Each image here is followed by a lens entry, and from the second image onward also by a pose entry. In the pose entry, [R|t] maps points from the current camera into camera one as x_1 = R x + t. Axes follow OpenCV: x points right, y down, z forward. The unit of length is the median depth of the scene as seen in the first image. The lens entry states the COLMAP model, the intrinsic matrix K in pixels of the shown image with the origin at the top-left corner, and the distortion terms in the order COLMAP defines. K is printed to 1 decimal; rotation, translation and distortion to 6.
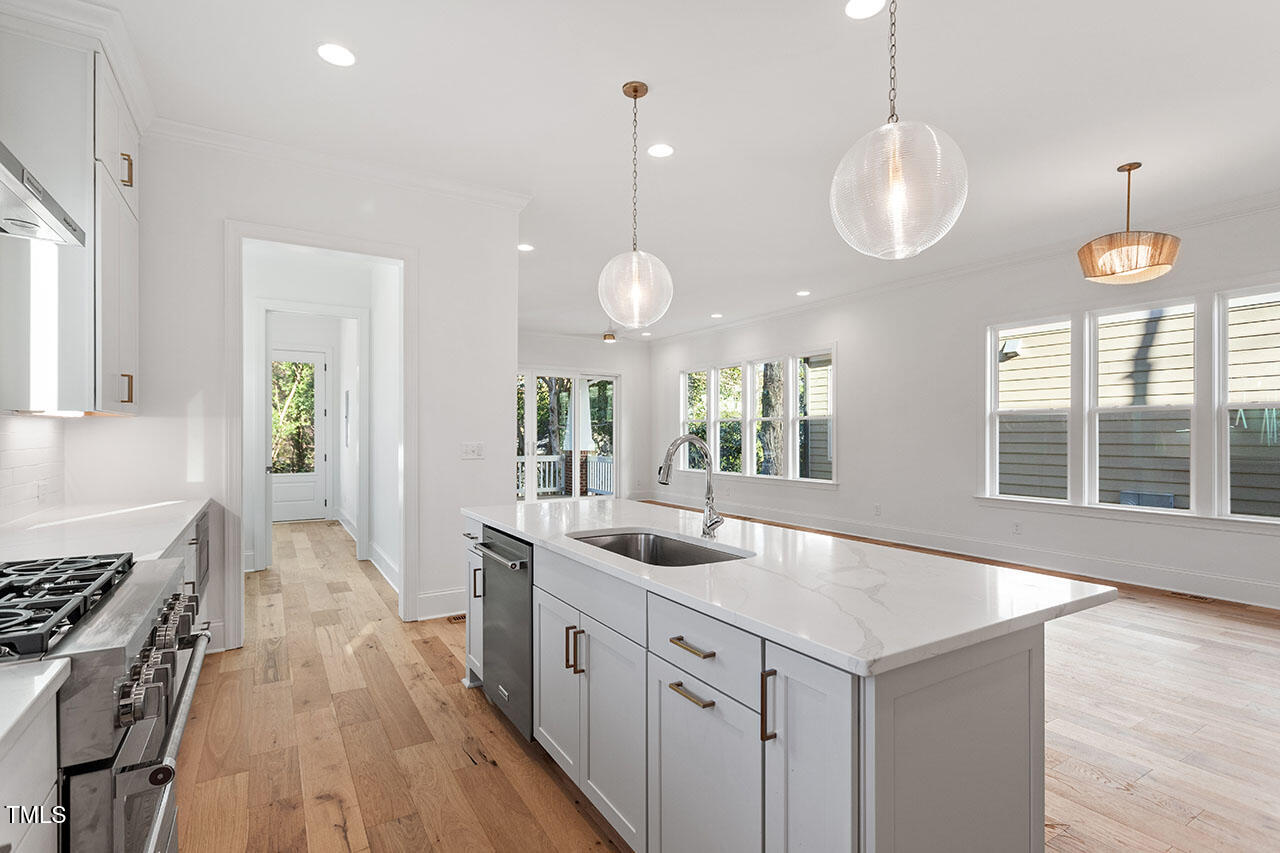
lens RADIAL K [[609.1, 0, 639.0], [0, 609.1, 428.2], [0, 0, 1]] dist [0.005135, 0.000703]
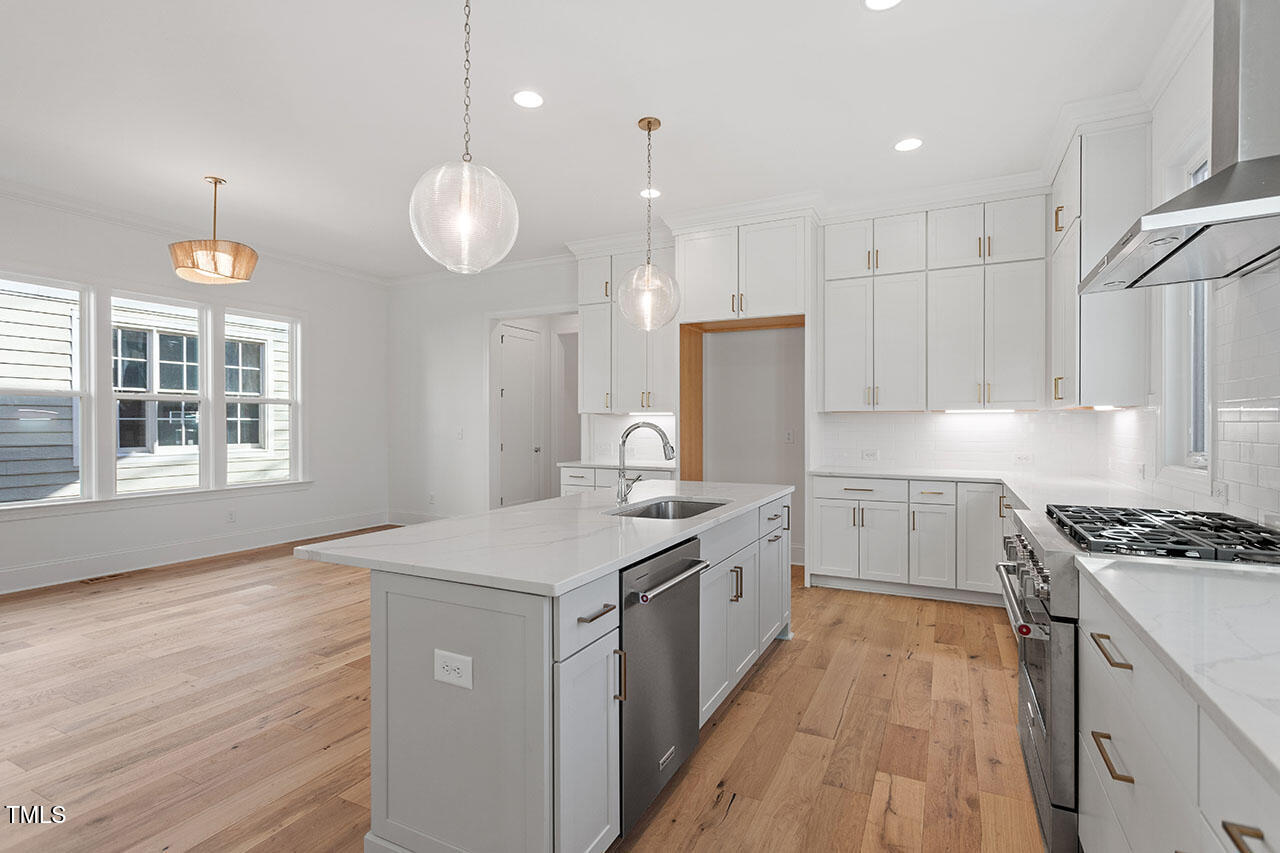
lens RADIAL K [[609.1, 0, 647.7], [0, 609.1, 425.7], [0, 0, 1]] dist [0.005135, 0.000703]
pose [[-0.540277, -0.003037, 0.841482, -0.173040], [-0.008180, 0.999965, -0.001643, 0.003551], [-0.841448, -0.007771, -0.540283, 0.292055]]
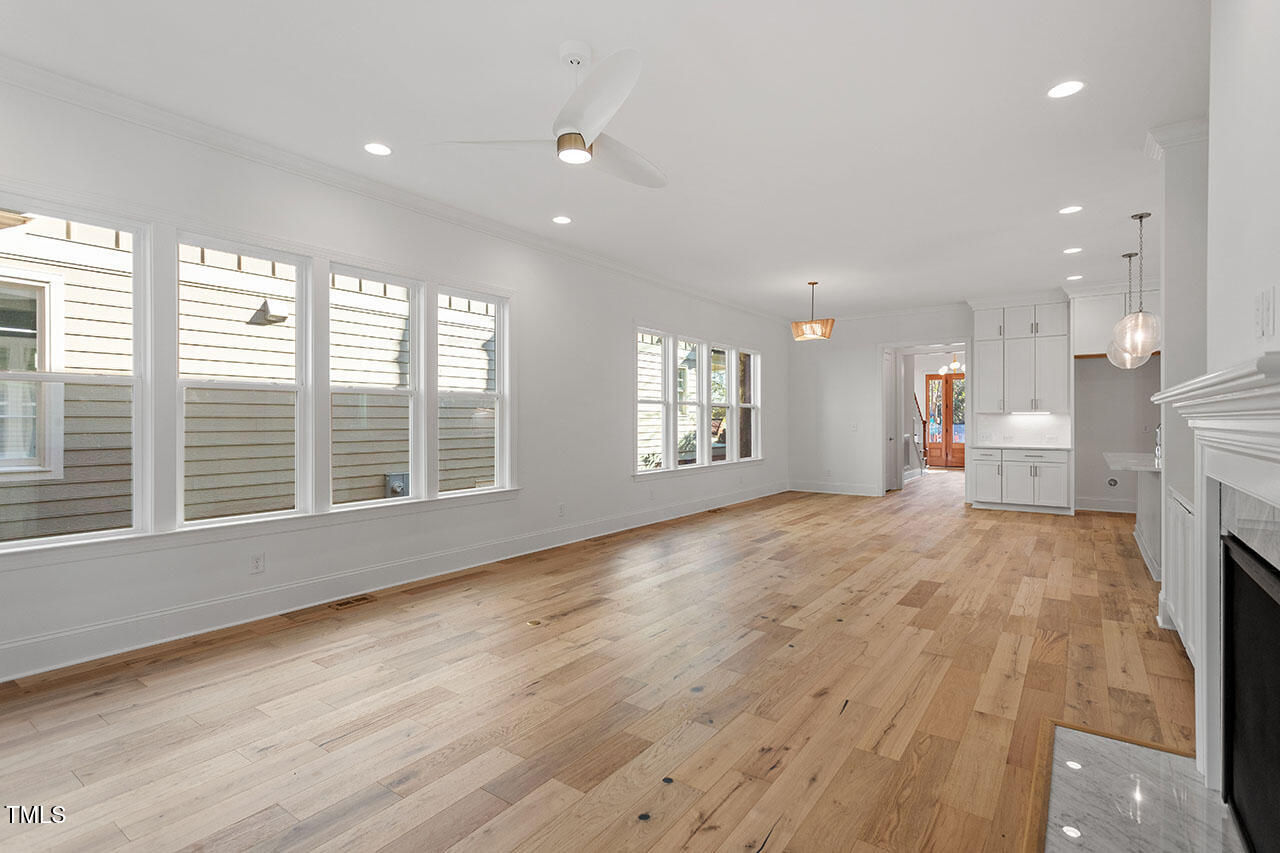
lens RADIAL K [[609.1, 0, 645.8], [0, 609.1, 429.8], [0, 0, 1]] dist [0.005135, 0.000703]
pose [[-0.392795, -0.016832, 0.919472, -0.247245], [-0.007813, 0.999857, 0.014965, 0.005915], [-0.919593, -0.001306, -0.392871, 0.705181]]
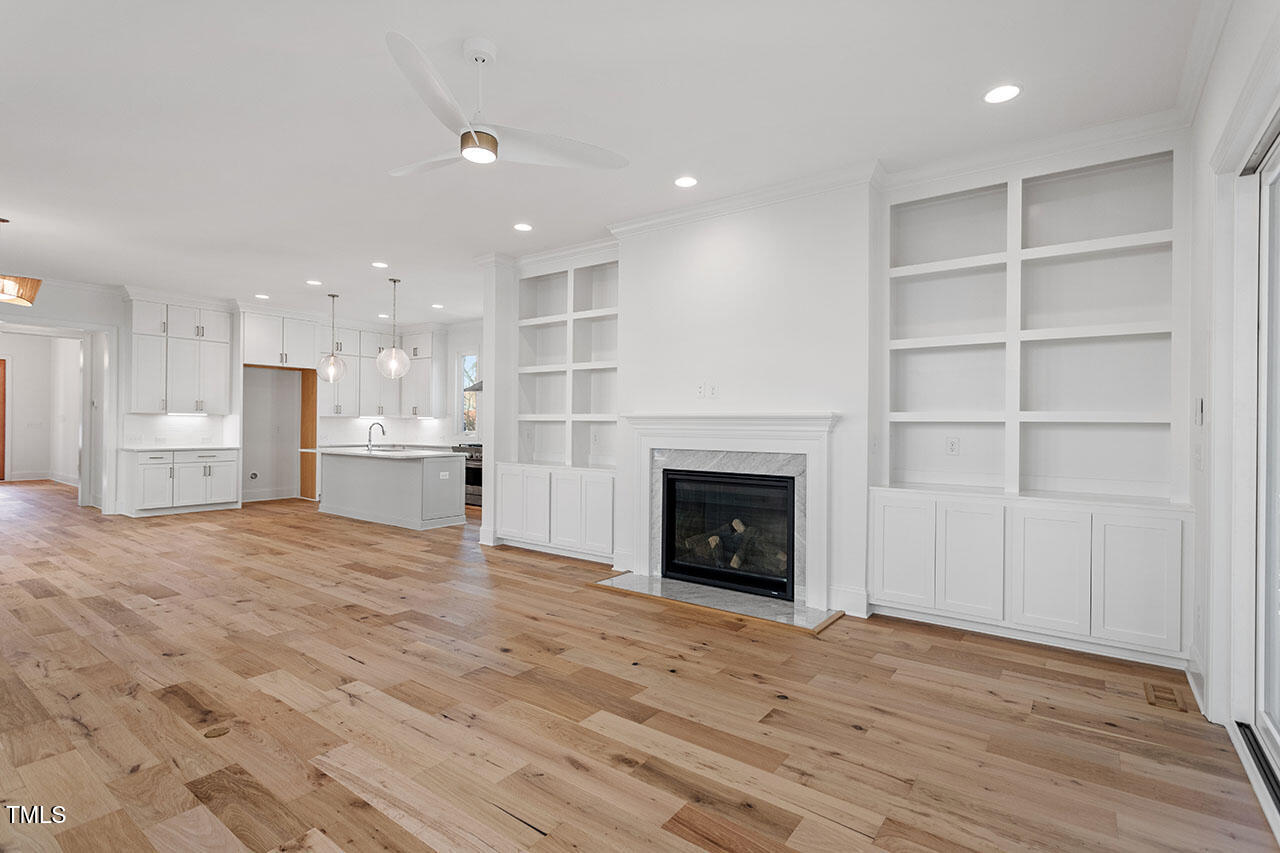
lens RADIAL K [[609.1, 0, 641.7], [0, 609.1, 425.2], [0, 0, 1]] dist [0.005135, 0.000703]
pose [[-0.926534, -0.013351, -0.375973, -0.002872], [-0.009912, 0.999889, -0.011081, 0.009051], [0.376079, -0.006540, -0.926564, 0.868511]]
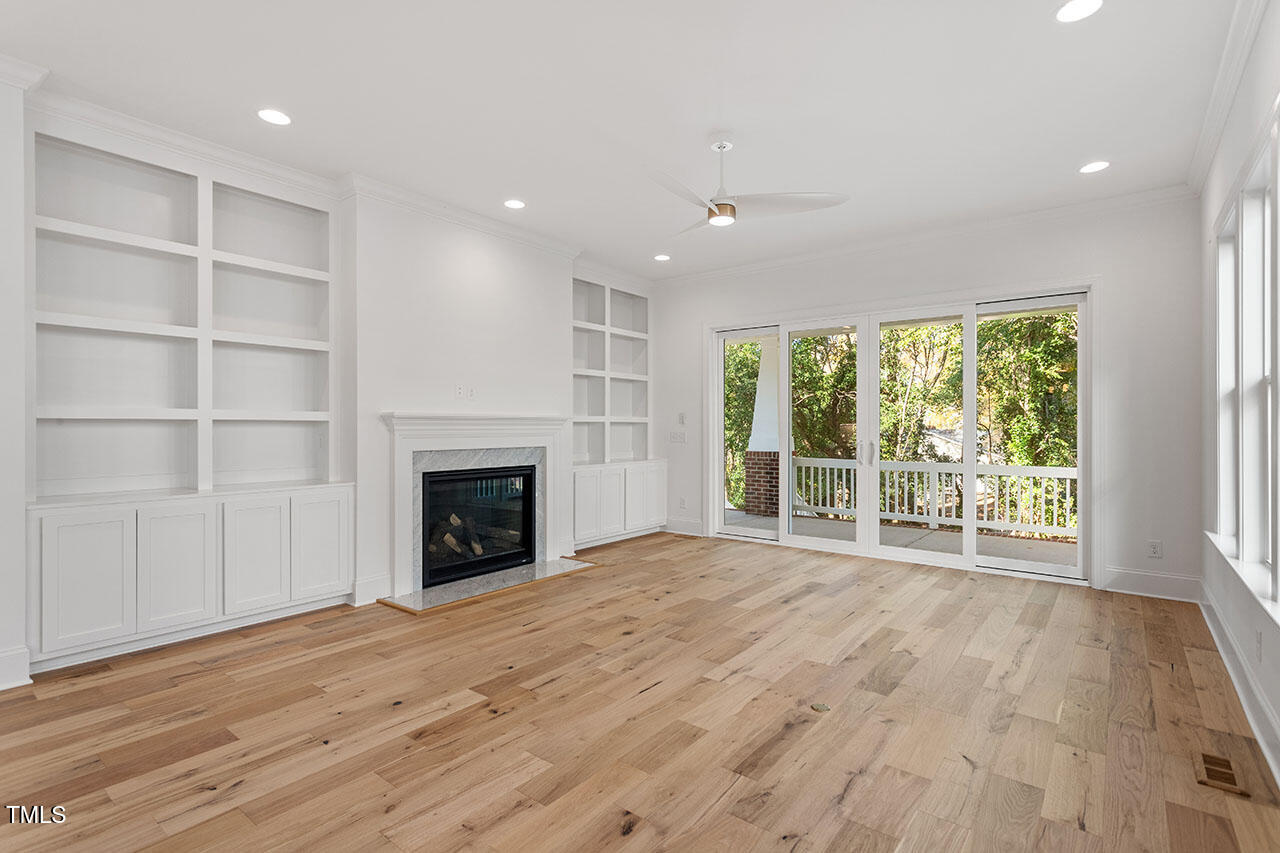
lens RADIAL K [[609.1, 0, 643.0], [0, 609.1, 421.4], [0, 0, 1]] dist [0.005135, 0.000703]
pose [[0.351730, -0.009874, -0.936049, 0.228206], [0.009502, 0.999931, -0.006977, 0.005430], [0.936053, -0.006441, 0.351799, 0.504016]]
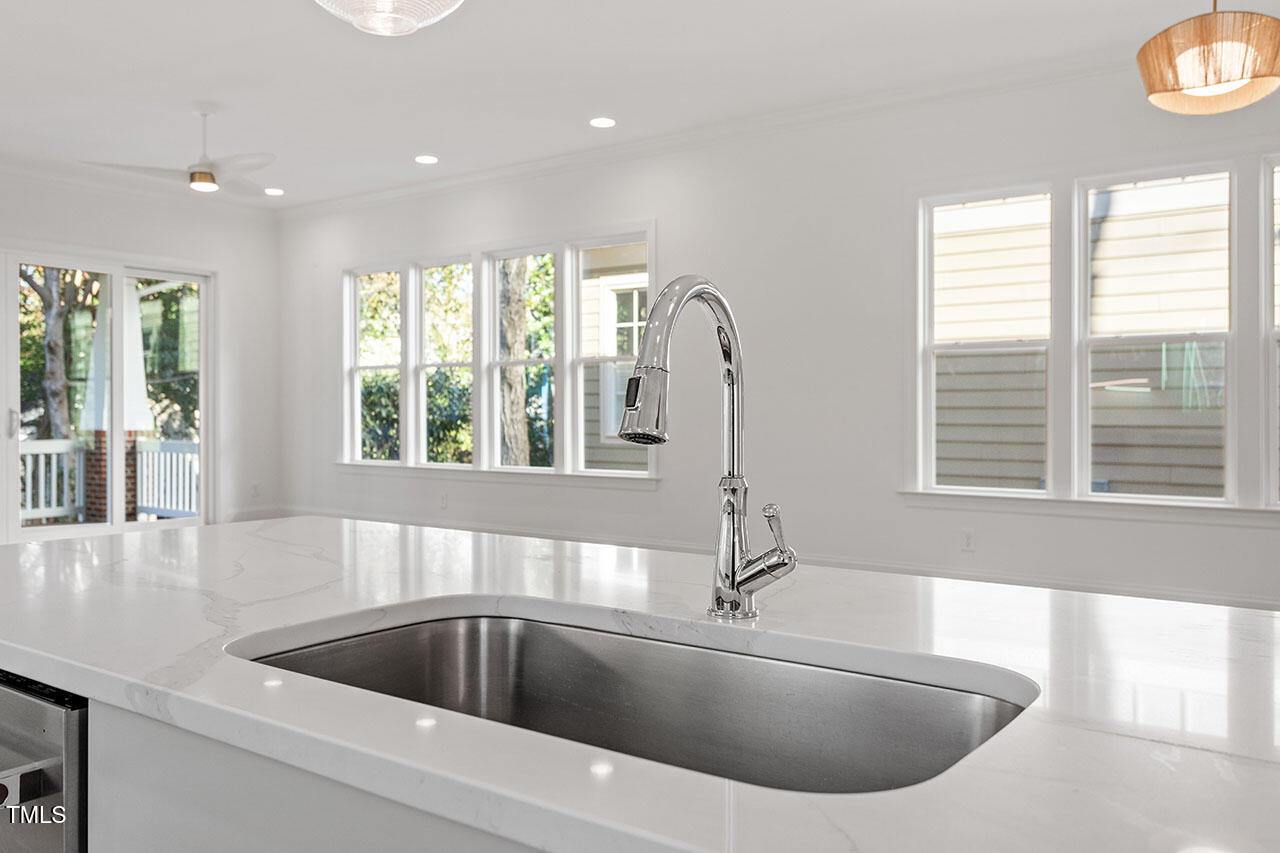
lens RADIAL K [[1016.3, 0, 640.2], [0, 1016.3, 410.9], [0, 0, 1]] dist [0.023844, -0.020983]
pose [[0.926119, -0.003541, 0.377215, -0.021781], [-0.001404, 0.999917, 0.012834, 0.011880], [-0.377229, -0.012416, 0.926037, 0.094655]]
